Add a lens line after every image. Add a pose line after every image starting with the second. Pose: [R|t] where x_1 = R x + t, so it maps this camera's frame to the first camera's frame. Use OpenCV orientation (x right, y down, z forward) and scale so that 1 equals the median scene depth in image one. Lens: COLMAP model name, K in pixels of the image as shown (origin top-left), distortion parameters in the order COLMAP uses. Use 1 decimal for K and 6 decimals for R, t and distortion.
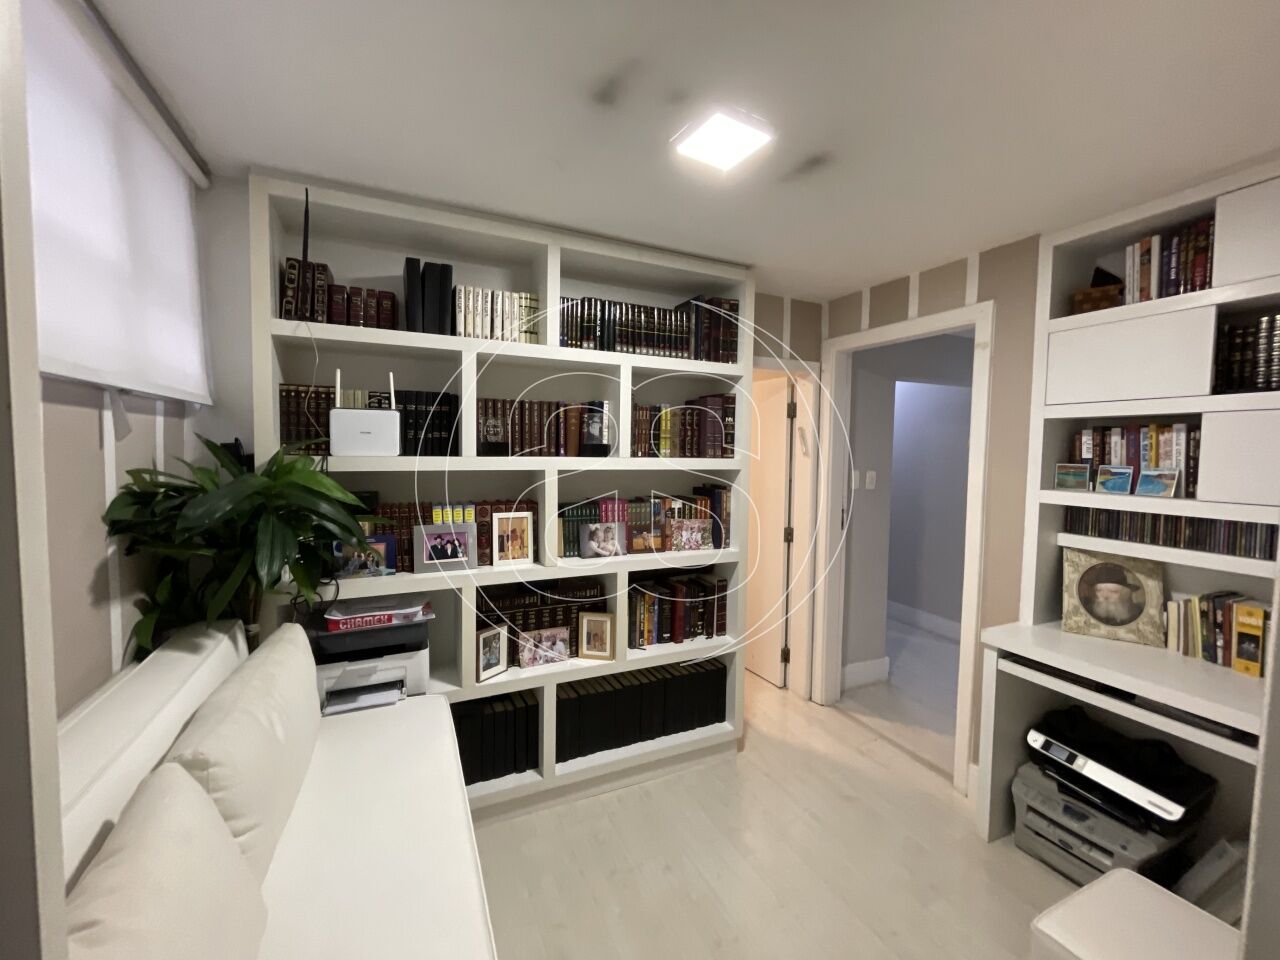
lens RADIAL K [[518.3, 0, 638.7], [0, 518.3, 474.3], [0, 0, 1]] dist [-0.000949, -0.000147]
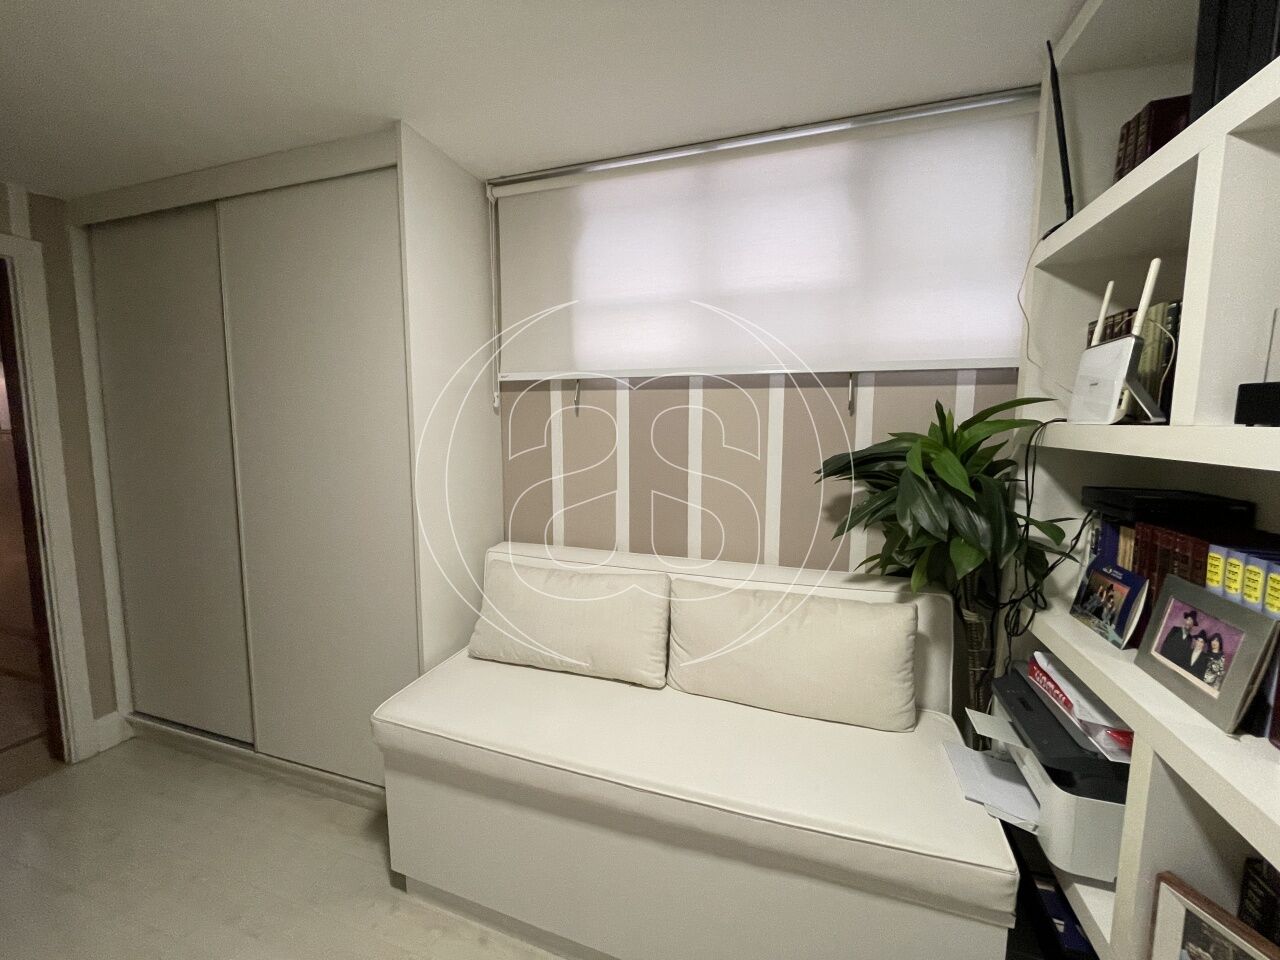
lens RADIAL K [[518.3, 0, 638.6], [0, 518.3, 475.2], [0, 0, 1]] dist [-0.000949, -0.000147]
pose [[-0.689221, 0.060976, -0.721981, 0.226911], [-0.049639, 0.990137, 0.131011, -0.025446], [0.722849, 0.126134, -0.679397, 0.941893]]
